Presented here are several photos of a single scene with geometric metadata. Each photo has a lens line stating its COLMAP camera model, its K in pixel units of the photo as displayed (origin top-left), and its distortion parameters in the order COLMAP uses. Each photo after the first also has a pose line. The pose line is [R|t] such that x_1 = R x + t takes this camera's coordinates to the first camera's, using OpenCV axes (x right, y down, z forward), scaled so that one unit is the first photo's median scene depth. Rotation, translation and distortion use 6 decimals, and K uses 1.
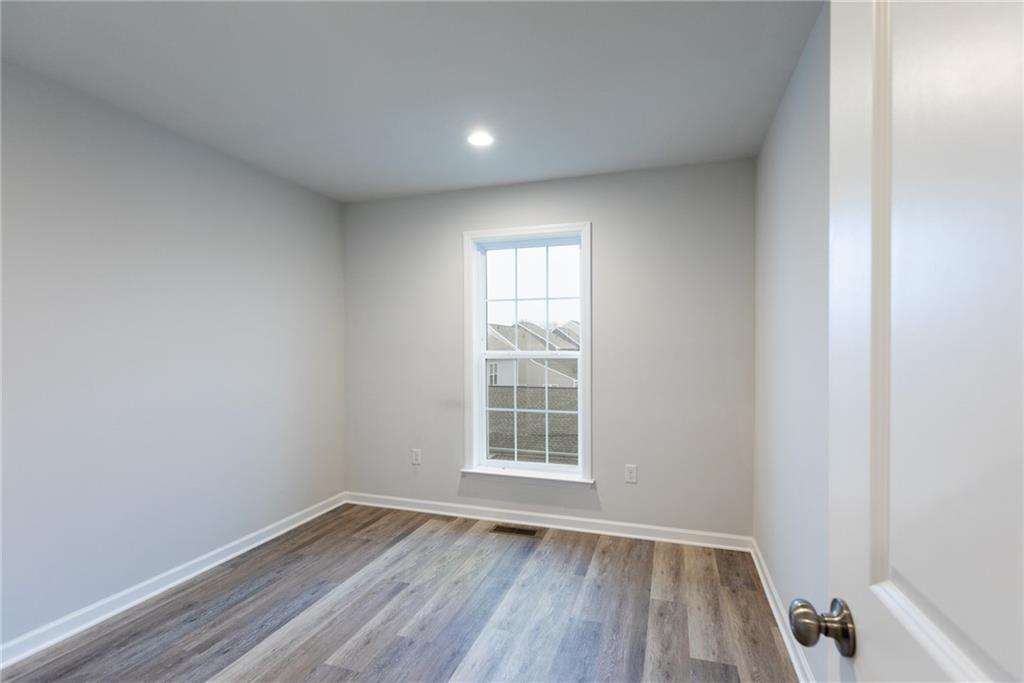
lens RADIAL K [[511.5, 0, 511.0], [0, 511.5, 346.9], [0, 0, 1]] dist [-0.016570, 0.000192]
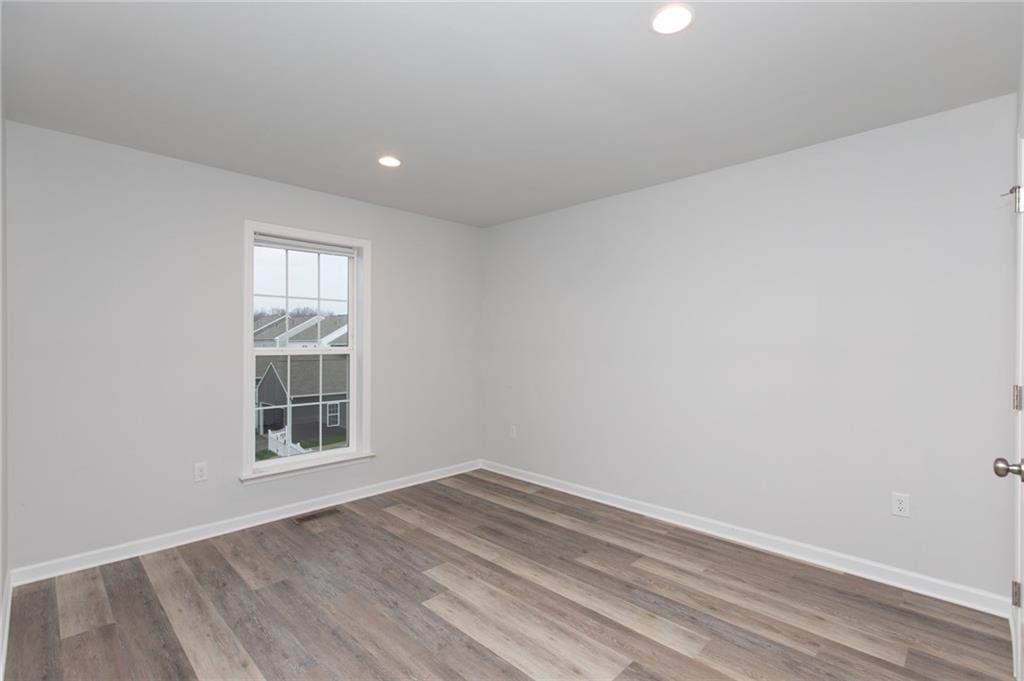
lens RADIAL K [[458.3, 0, 511.4], [0, 458.3, 333.6], [0, 0, 1]] dist [-0.000822, -0.000694]
pose [[0.455631, 0.005775, 0.890150, -0.612661], [0.004401, 0.999952, -0.008741, -0.010508], [-0.890158, 0.007900, 0.455584, 0.186243]]
